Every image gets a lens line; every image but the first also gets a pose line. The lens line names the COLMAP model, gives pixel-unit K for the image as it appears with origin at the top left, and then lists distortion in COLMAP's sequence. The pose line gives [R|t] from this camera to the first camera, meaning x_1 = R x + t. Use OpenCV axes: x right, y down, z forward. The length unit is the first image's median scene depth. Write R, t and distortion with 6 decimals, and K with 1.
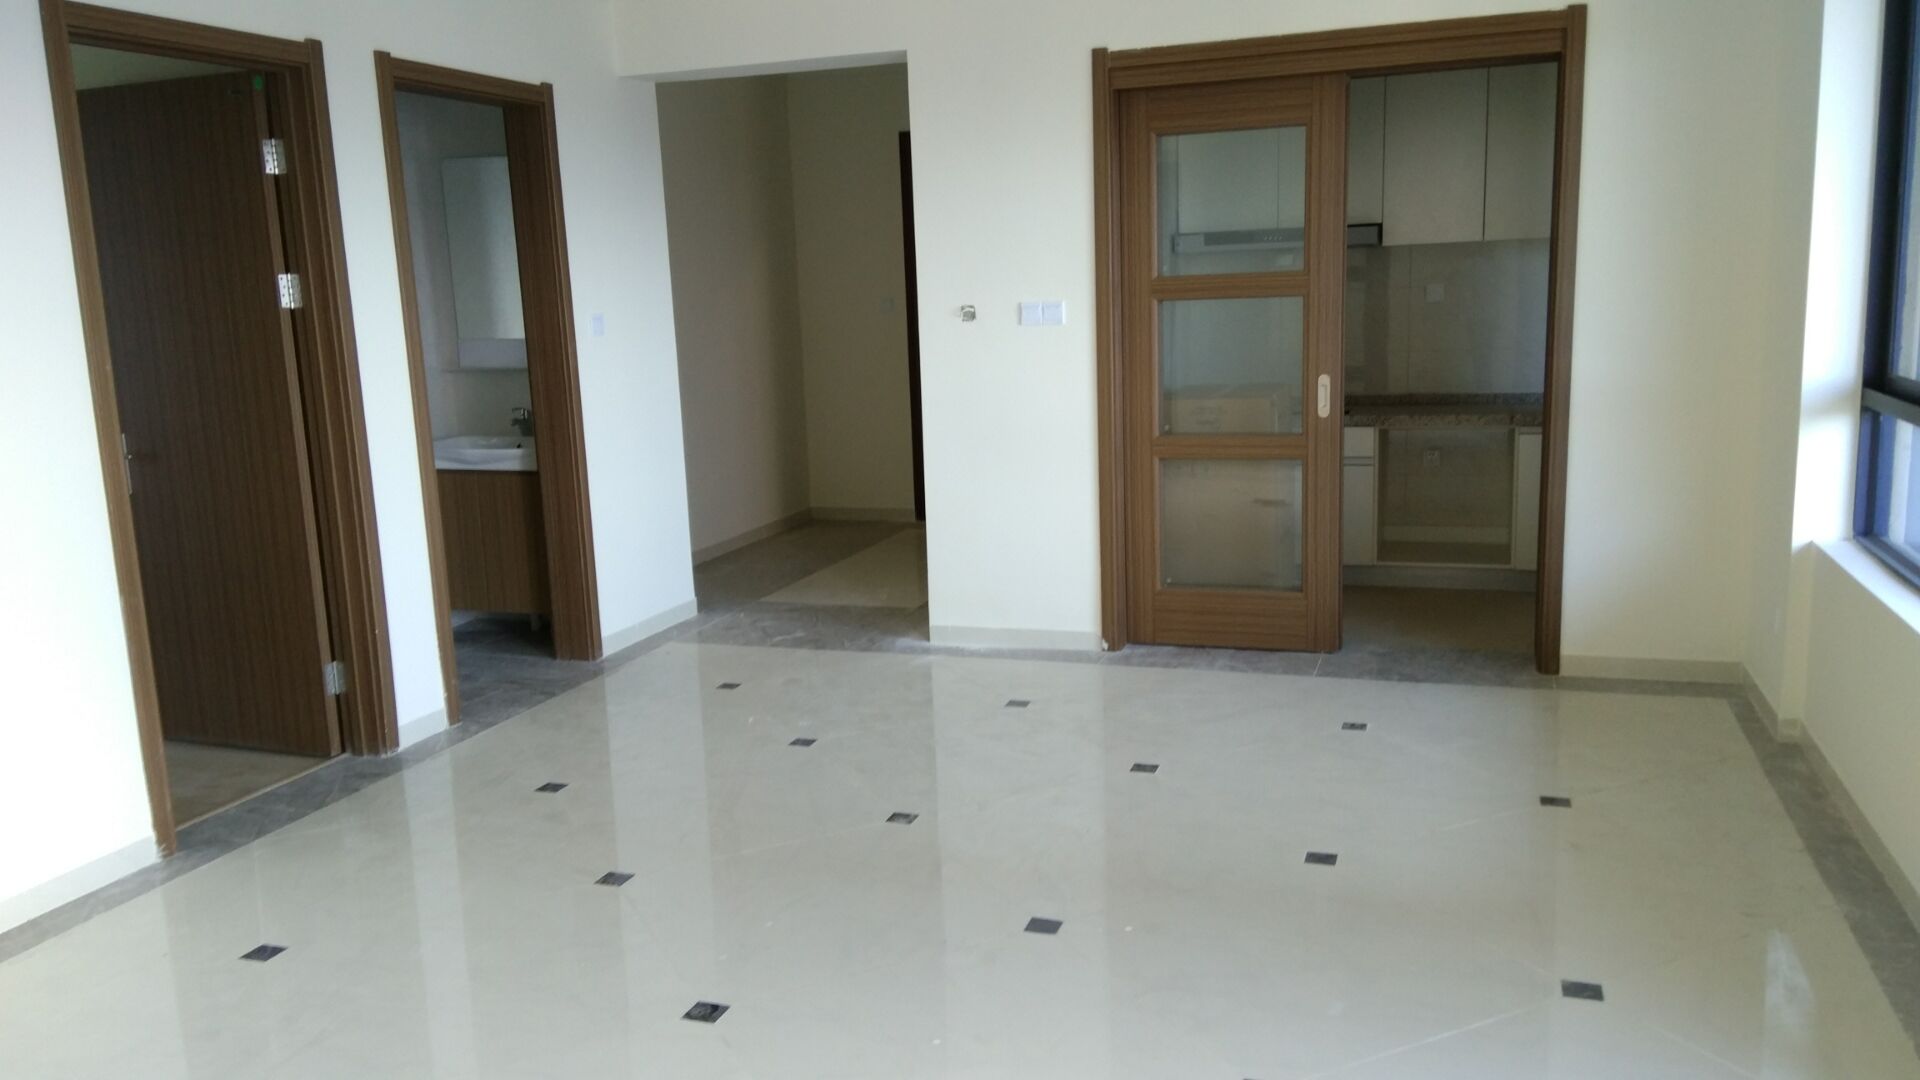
lens RADIAL K [[1480.3, 0, 970.1], [0, 1480.3, 540.0], [0, 0, 1]] dist [0.116349, -0.176784]
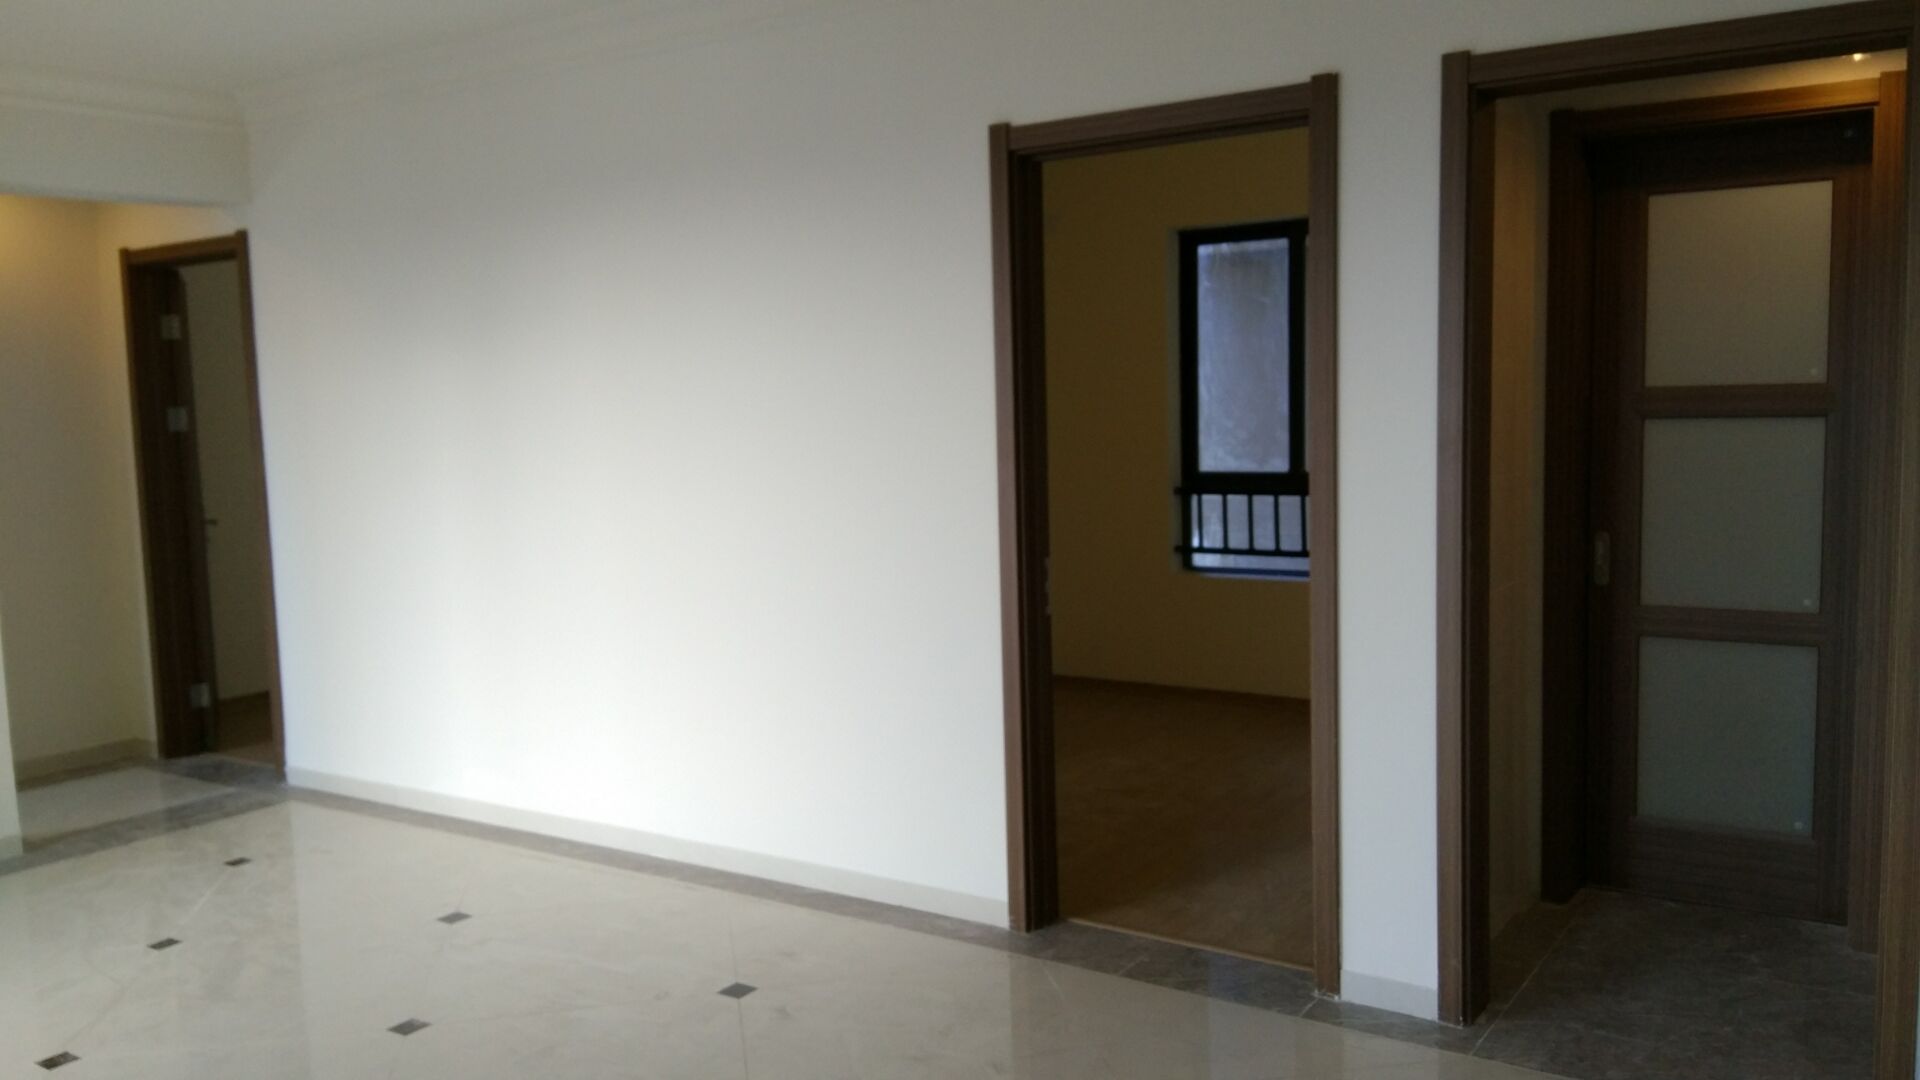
lens RADIAL K [[1480.3, 0, 970.1], [0, 1480.3, 540.0], [0, 0, 1]] dist [0.116349, -0.176784]
pose [[-0.242004, 0.144012, -0.959528, 0.407099], [-0.137749, 0.973808, 0.180897, -0.224348], [0.960447, 0.175952, -0.215828, 1.093475]]
